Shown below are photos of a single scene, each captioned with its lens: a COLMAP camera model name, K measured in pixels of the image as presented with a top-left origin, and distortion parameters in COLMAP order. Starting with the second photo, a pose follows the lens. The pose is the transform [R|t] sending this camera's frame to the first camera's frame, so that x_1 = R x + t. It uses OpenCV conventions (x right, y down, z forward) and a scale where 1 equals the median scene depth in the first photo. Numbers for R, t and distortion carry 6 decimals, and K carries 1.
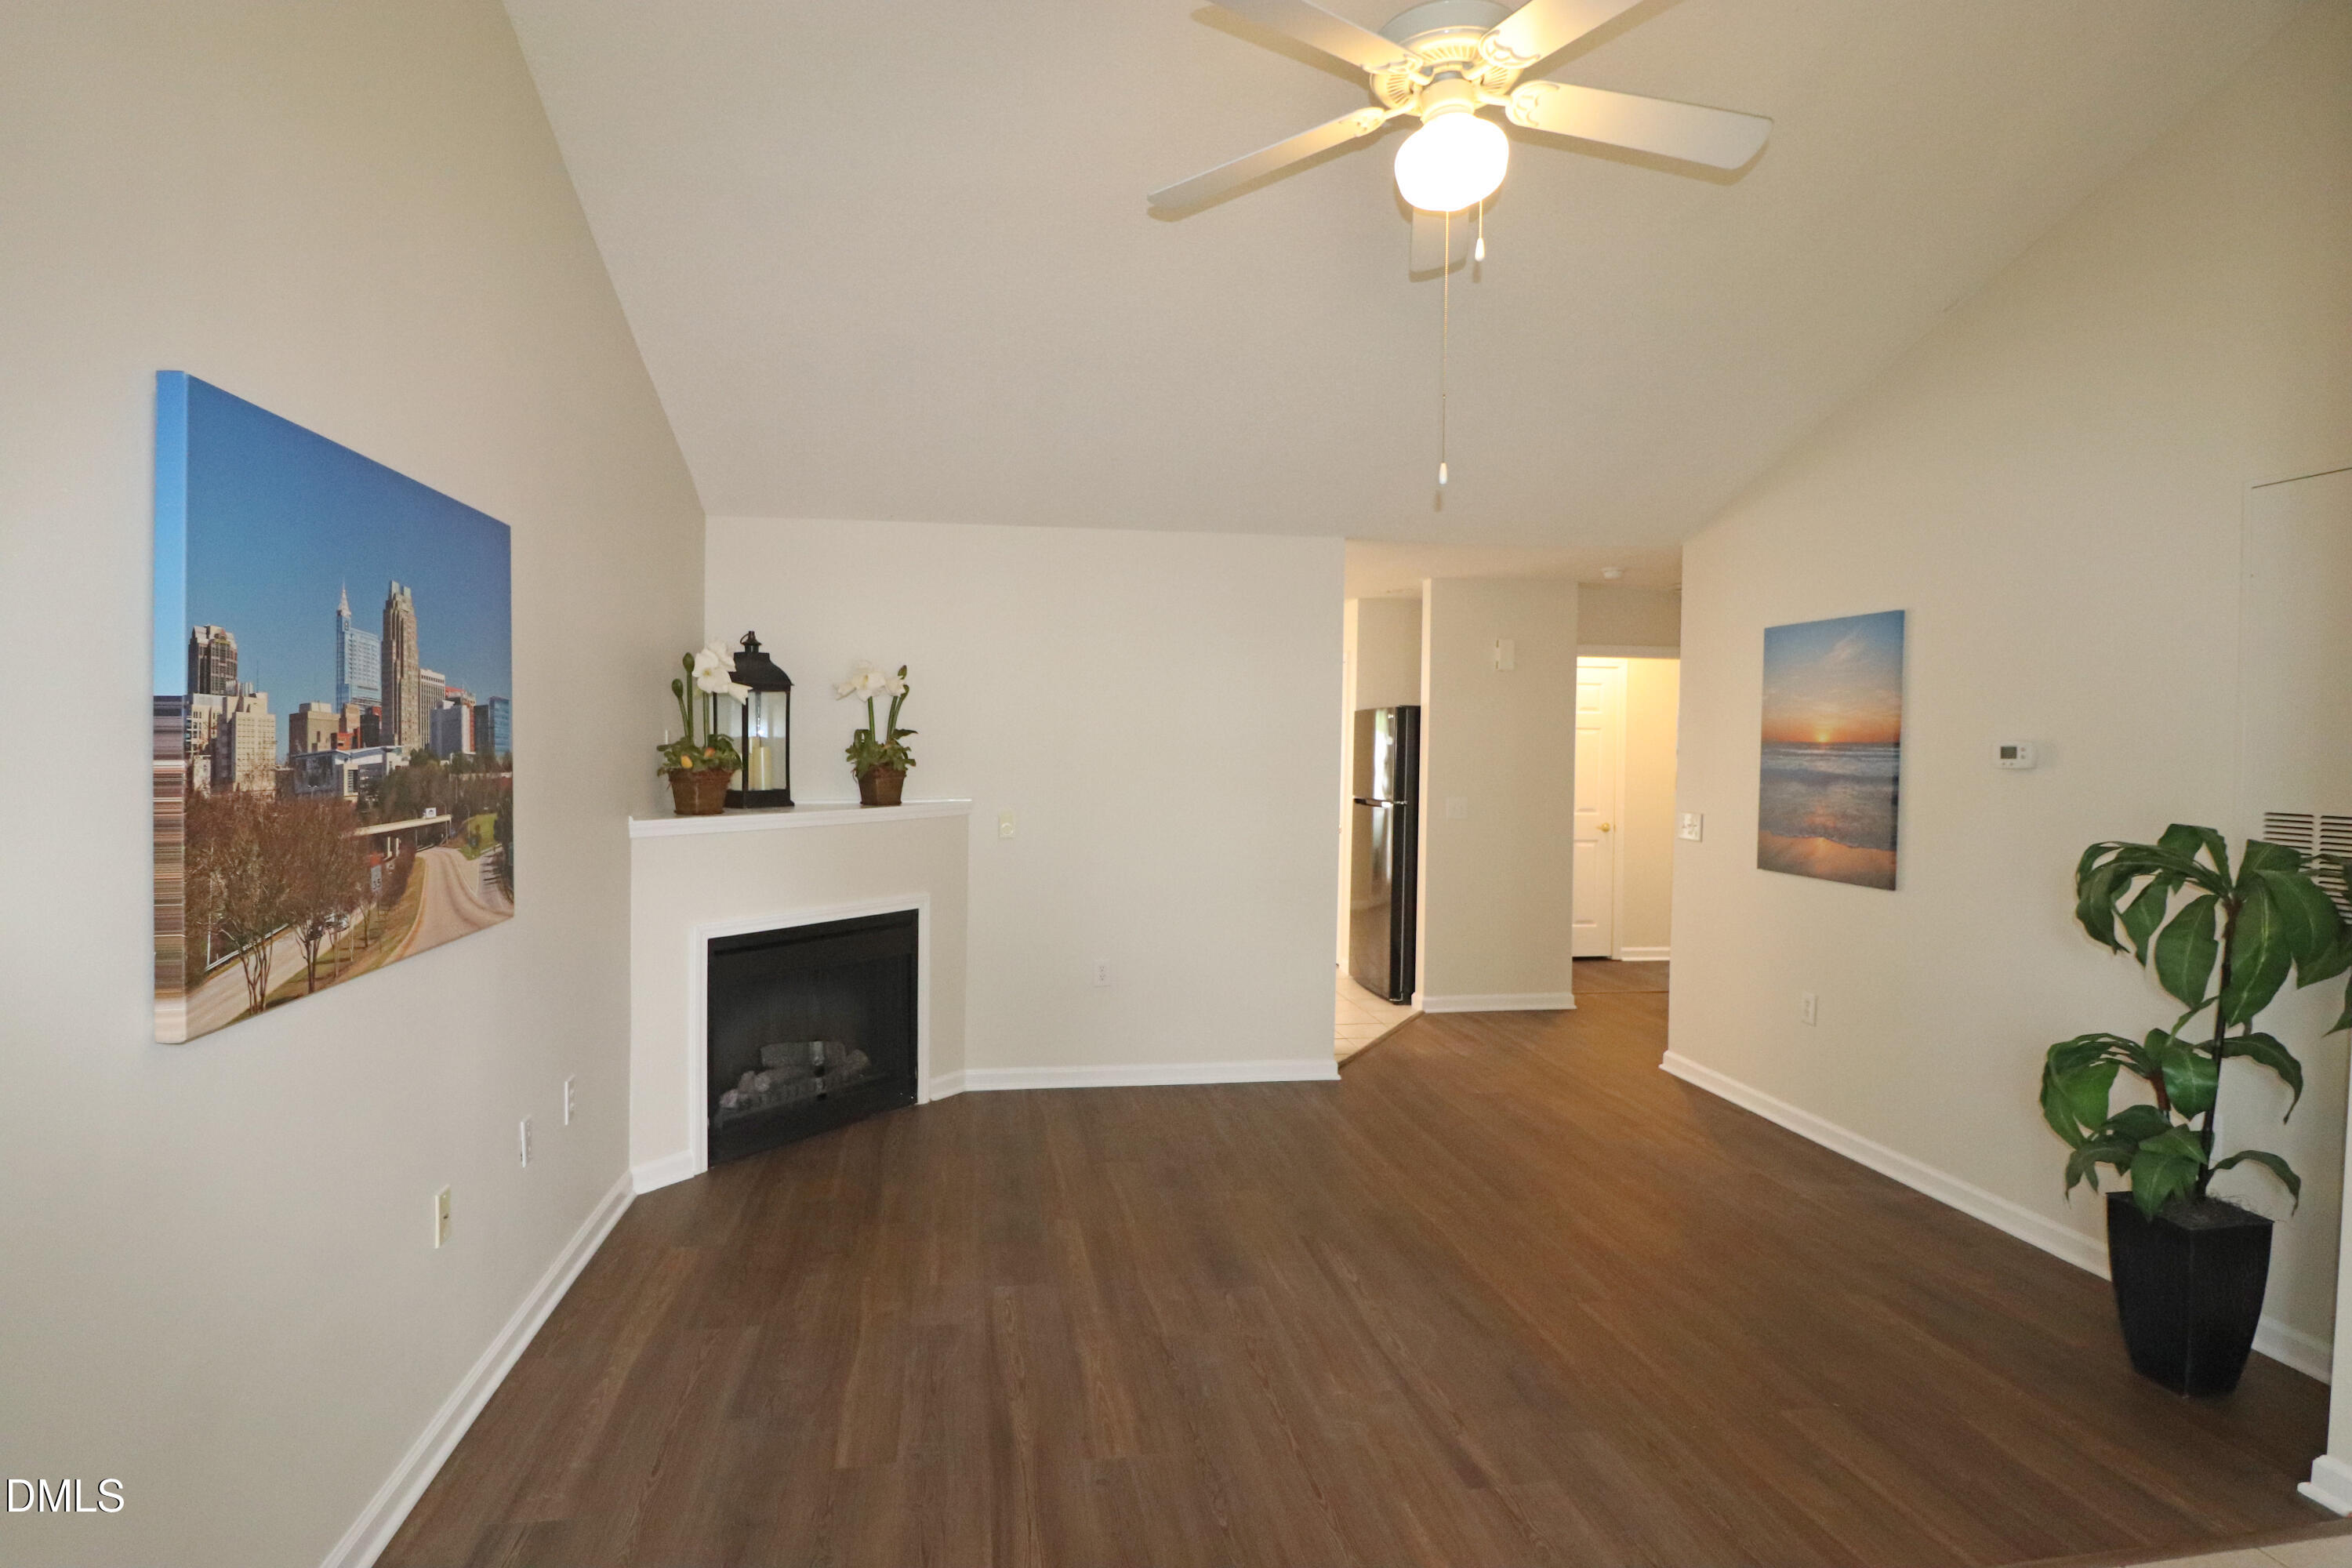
lens RADIAL K [[1230.4, 0, 1159.5], [0, 1230.4, 768.6], [0, 0, 1]] dist [0.006469, -0.016349]
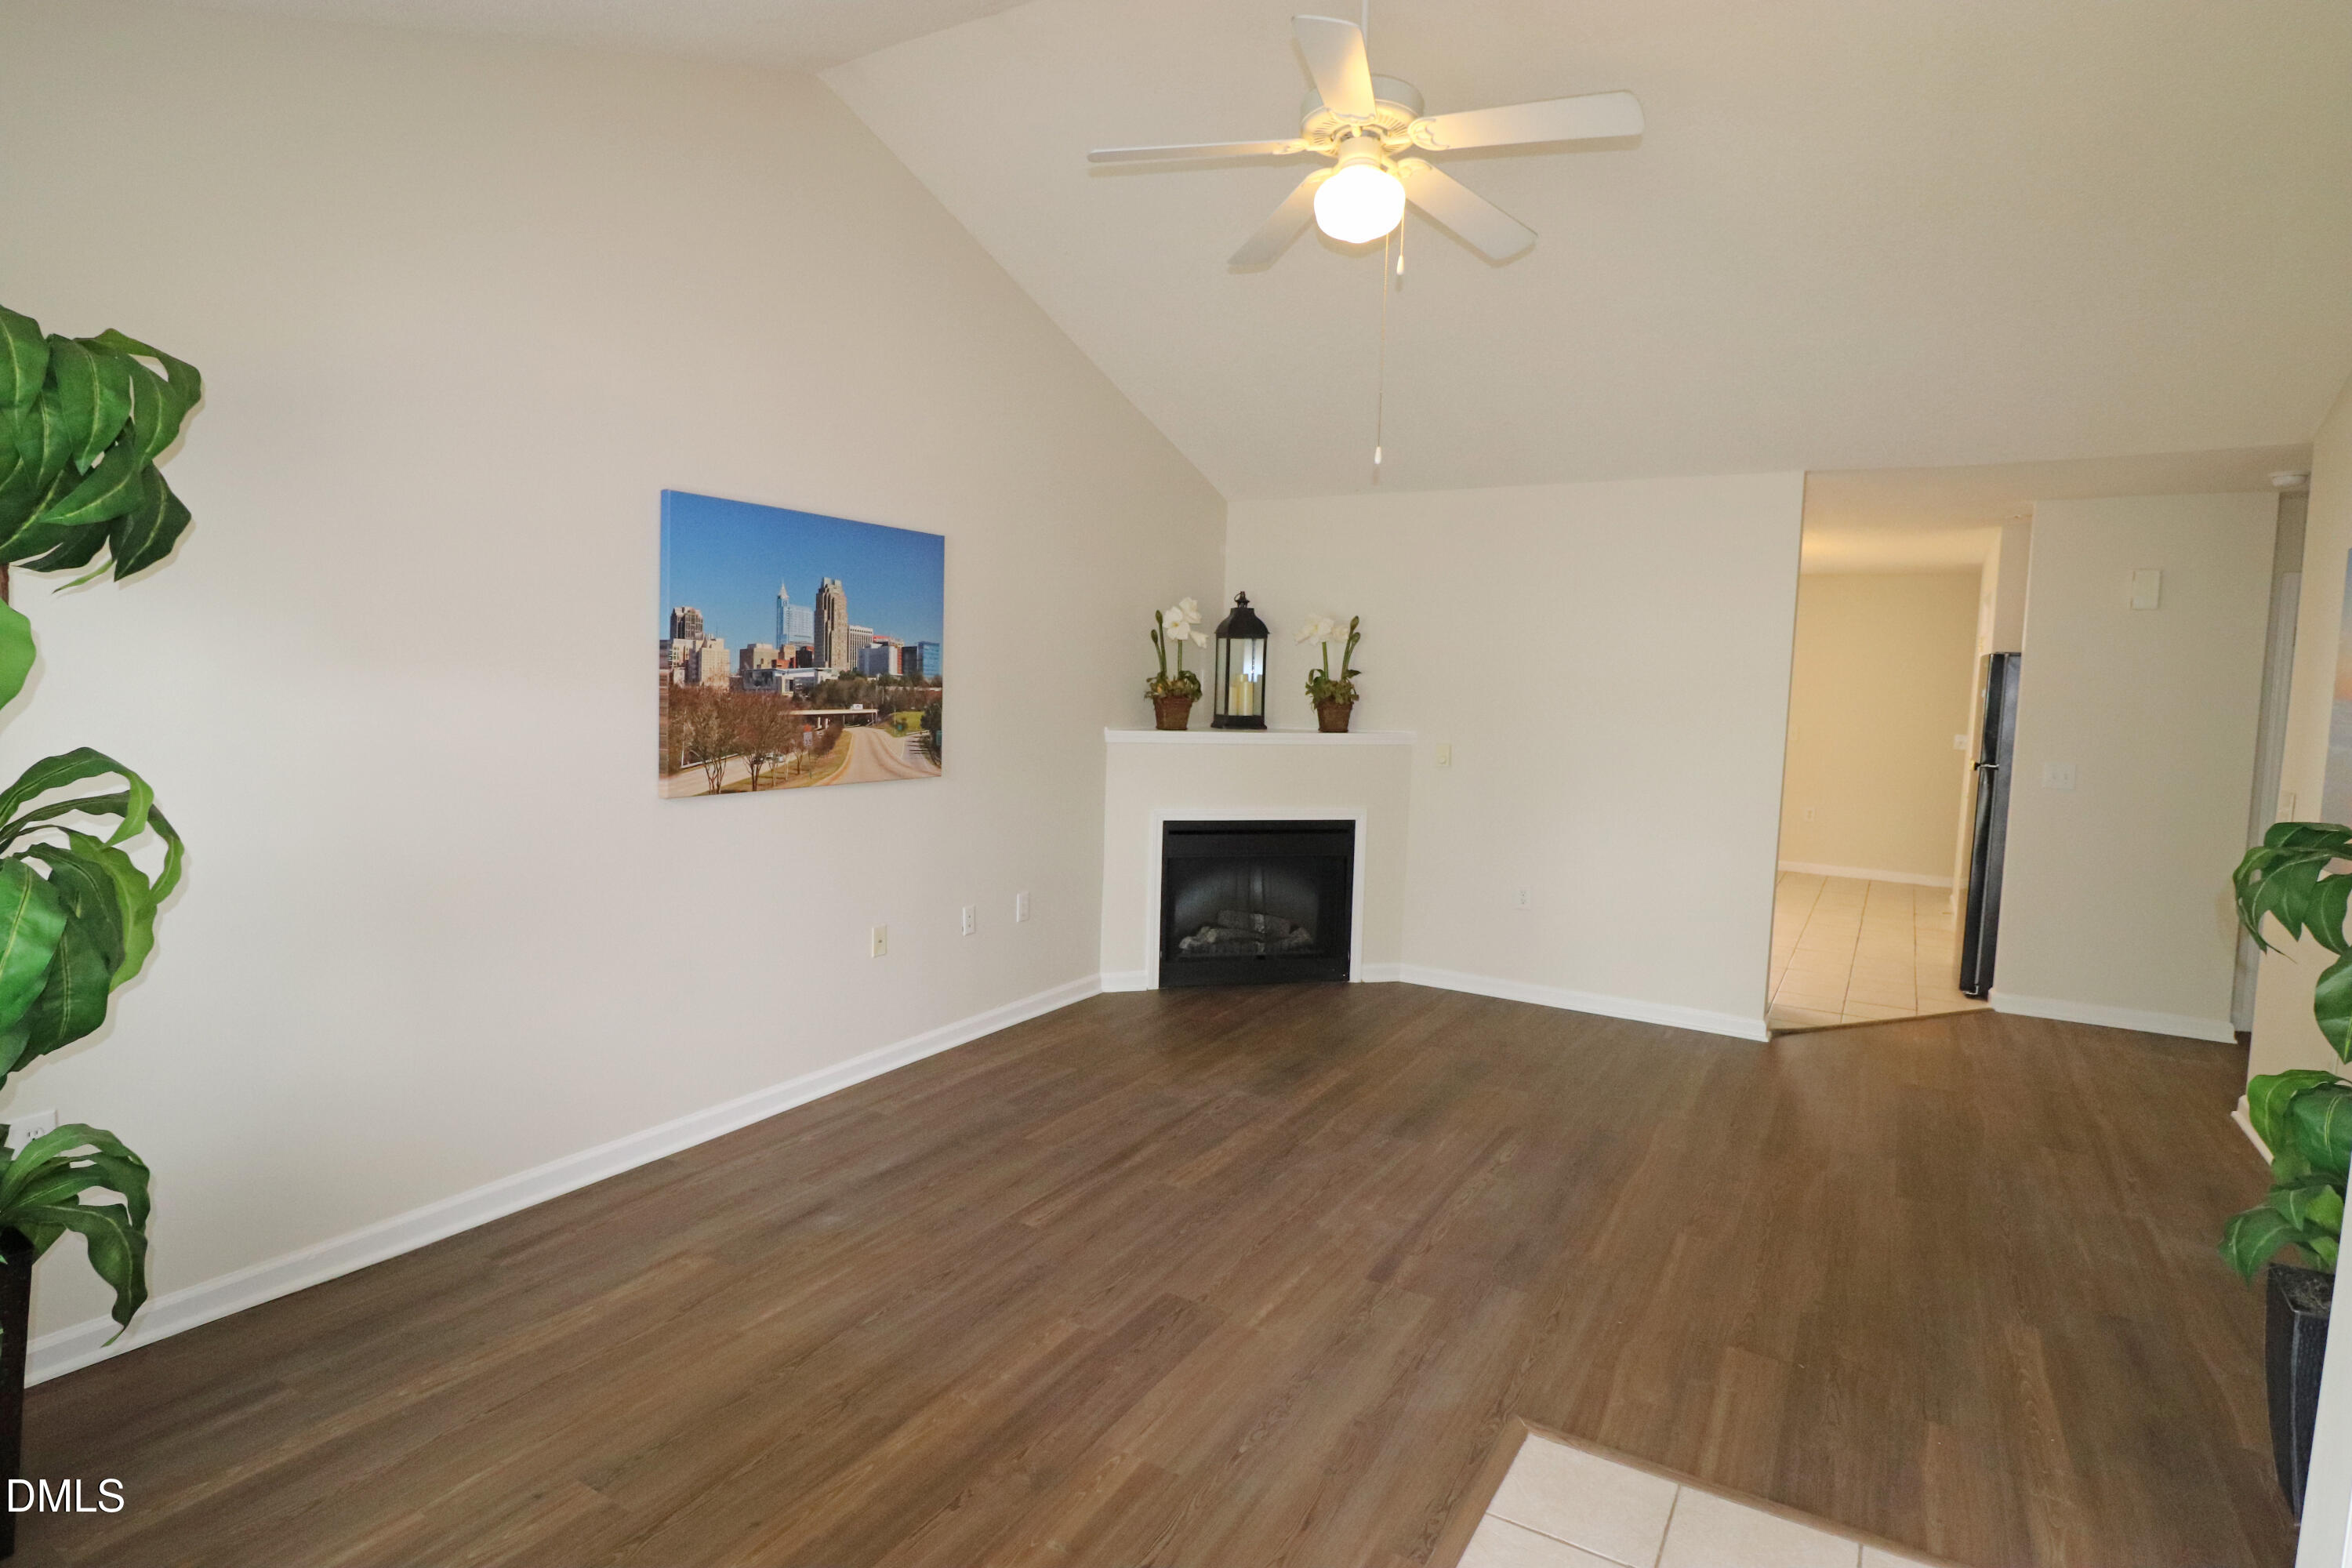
lens RADIAL K [[1230.4, 0, 1159.5], [0, 1230.4, 768.6], [0, 0, 1]] dist [0.006469, -0.016349]
pose [[0.765229, 0.063700, -0.640598, 0.865617], [-0.037338, 0.997809, 0.054618, 0.011374], [0.642674, -0.017876, 0.765931, -0.078444]]
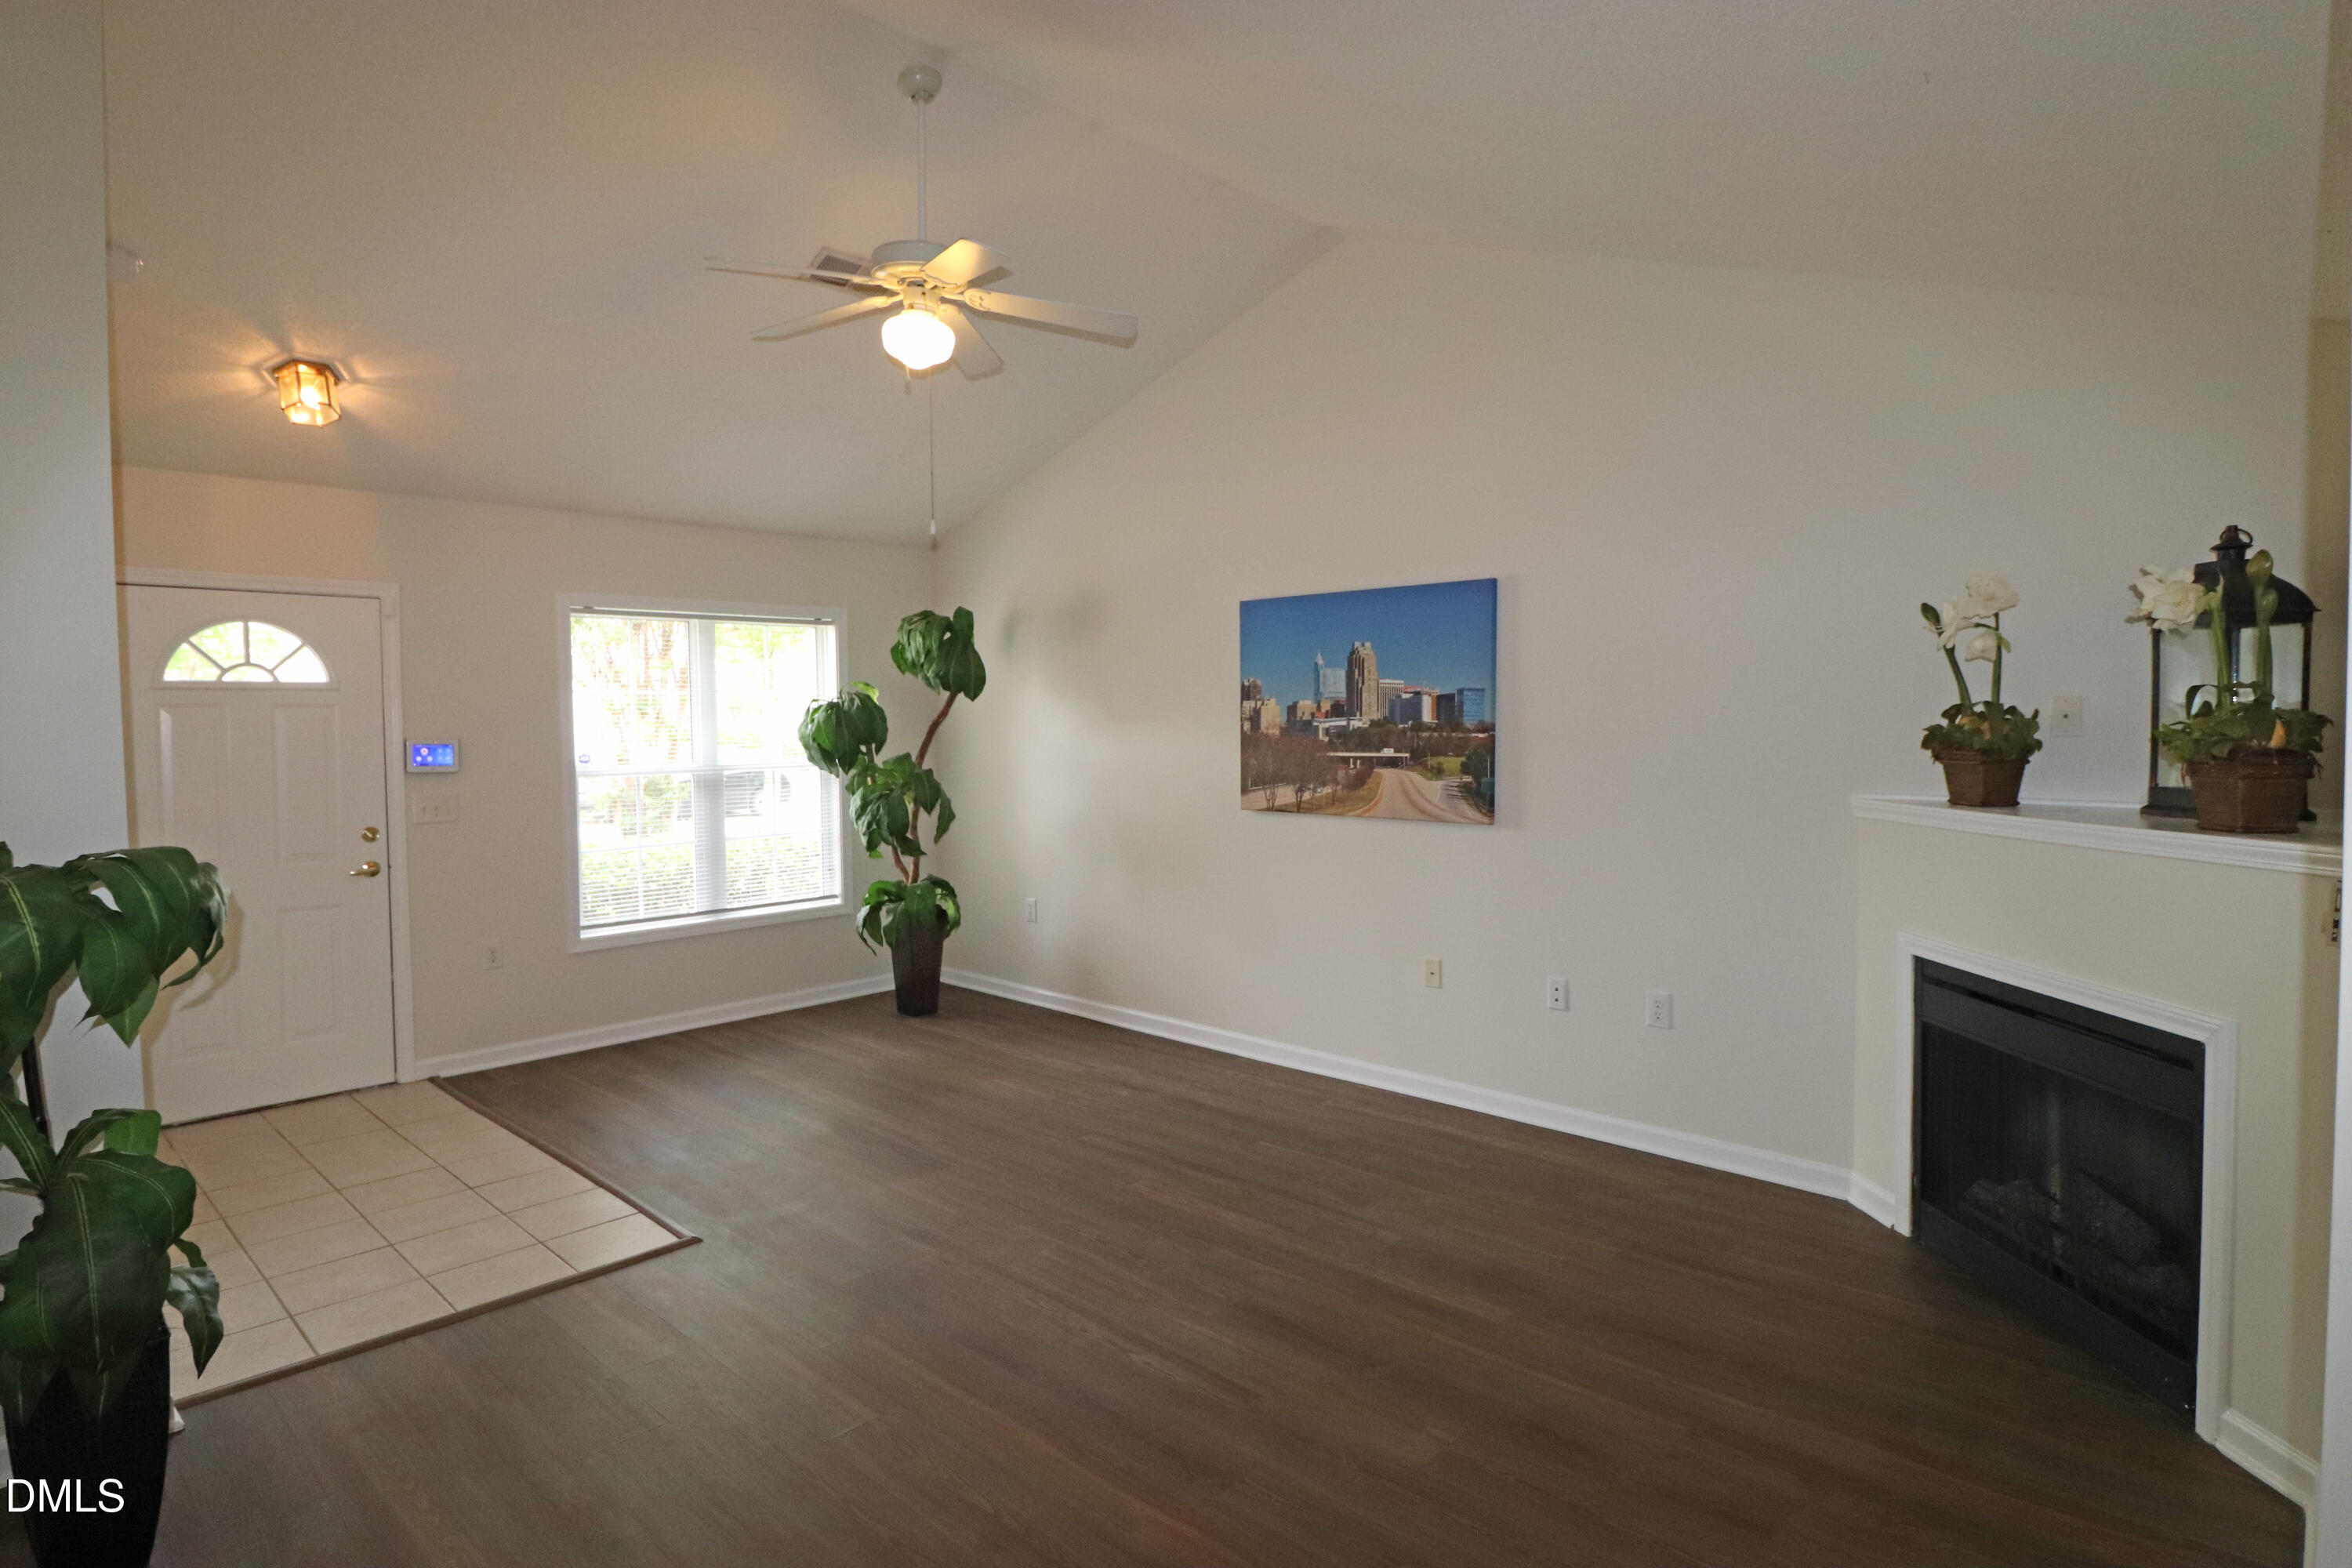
lens RADIAL K [[1230.4, 0, 1159.5], [0, 1230.4, 768.6], [0, 0, 1]] dist [0.006469, -0.016349]
pose [[-0.796488, 0.022968, -0.604218, 0.898028], [-0.012636, 0.998428, 0.054610, -0.039024], [0.604523, 0.051131, -0.794945, 2.324590]]
